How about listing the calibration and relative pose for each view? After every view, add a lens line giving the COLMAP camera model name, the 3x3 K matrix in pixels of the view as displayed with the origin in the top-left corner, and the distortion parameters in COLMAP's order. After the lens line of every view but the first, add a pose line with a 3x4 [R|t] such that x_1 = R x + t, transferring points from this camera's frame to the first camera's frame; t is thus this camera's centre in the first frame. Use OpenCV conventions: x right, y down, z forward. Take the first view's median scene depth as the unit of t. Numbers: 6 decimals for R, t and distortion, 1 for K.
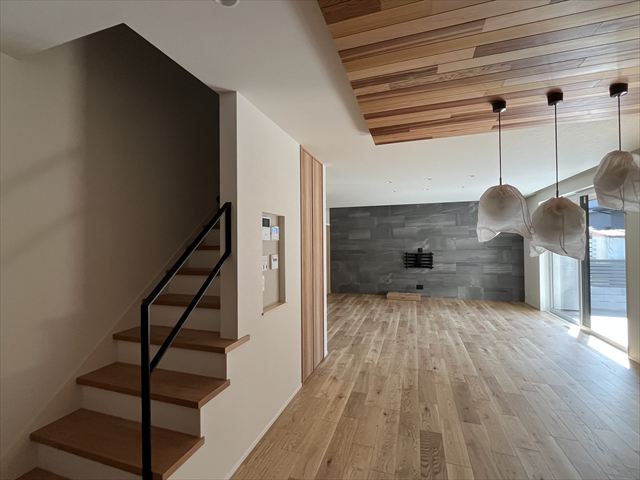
lens RADIAL K [[289.9, 0, 316.7], [0, 289.9, 240.6], [0, 0, 1]] dist [-0.002011, -0.001048]
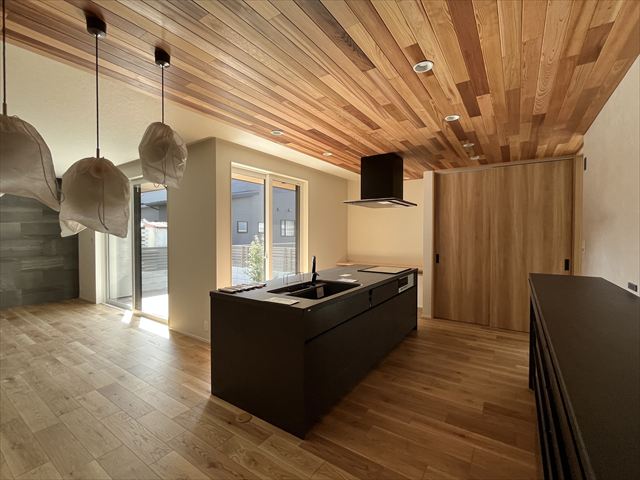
lens RADIAL K [[289.9, 0, 317.3], [0, 289.9, 238.0], [0, 0, 1]] dist [-0.002011, -0.001048]
pose [[0.272475, -0.003272, 0.962157, 0.098267], [-0.012687, 0.999895, 0.006994, 0.019833], [-0.962079, -0.014113, 0.272405, 0.089038]]
